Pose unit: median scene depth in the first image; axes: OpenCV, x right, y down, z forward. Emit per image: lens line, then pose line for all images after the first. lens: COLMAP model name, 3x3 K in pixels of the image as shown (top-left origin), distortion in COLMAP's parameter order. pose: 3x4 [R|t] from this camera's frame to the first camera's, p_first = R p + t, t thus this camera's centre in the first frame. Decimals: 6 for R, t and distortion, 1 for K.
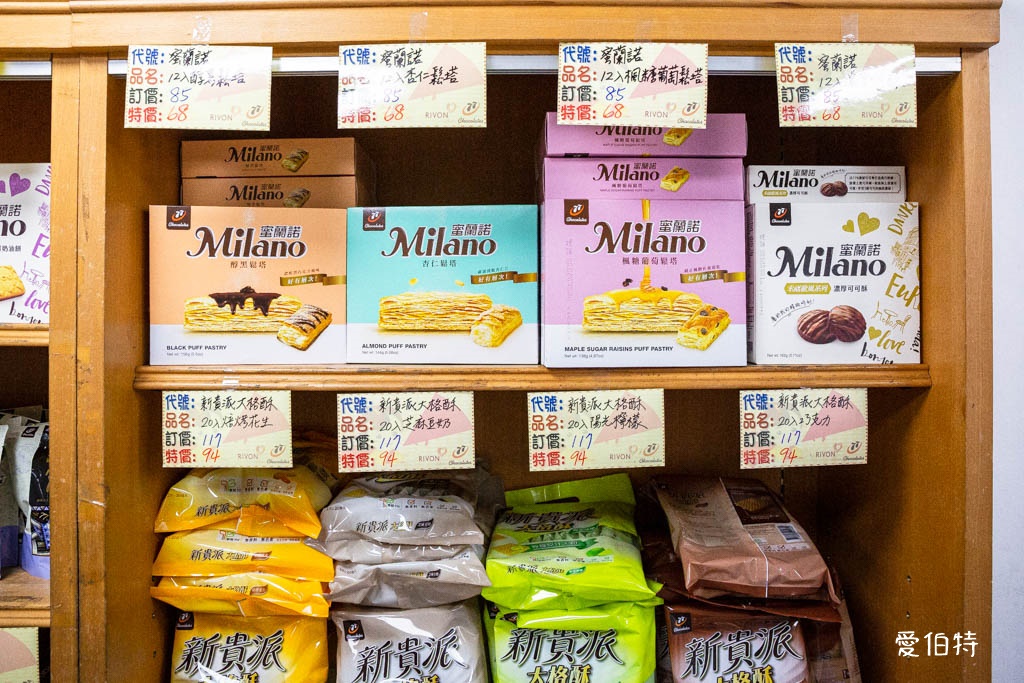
lens RADIAL K [[724.4, 0, 491.7], [0, 724.4, 323.6], [0, 0, 1]] dist [-0.100833, 0.068133]
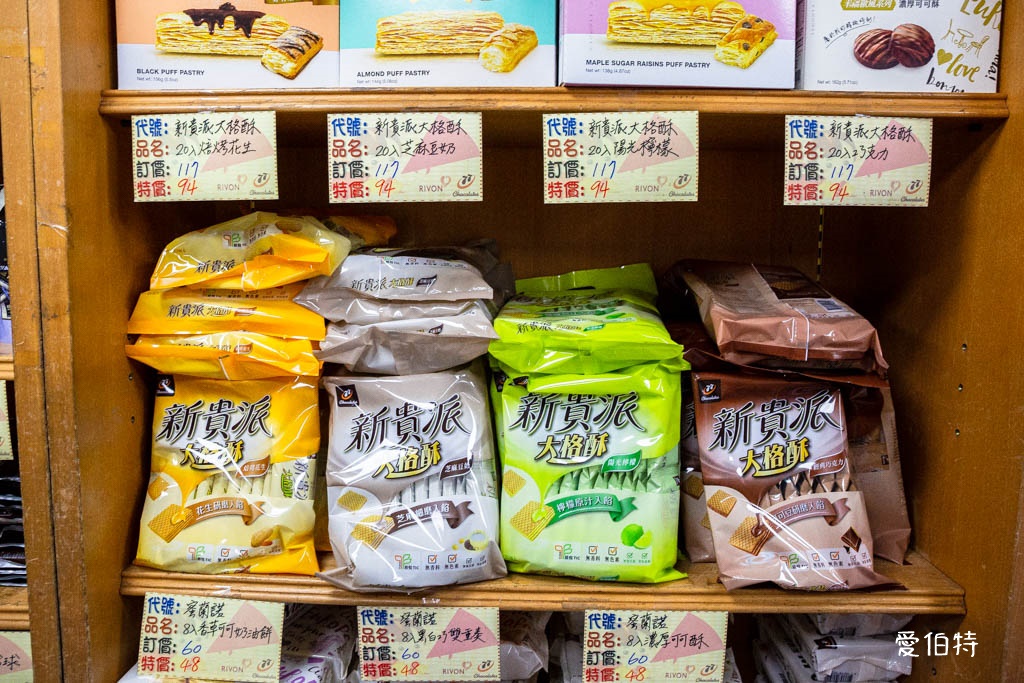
lens RADIAL K [[724.4, 0, 487.8], [0, 724.4, 325.6], [0, 0, 1]] dist [-0.100833, 0.068133]
pose [[0.999753, 0.011702, -0.018900, 0.001845], [-0.009609, 0.994182, 0.107280, 0.251281], [0.020045, -0.107072, 0.994049, 0.100349]]
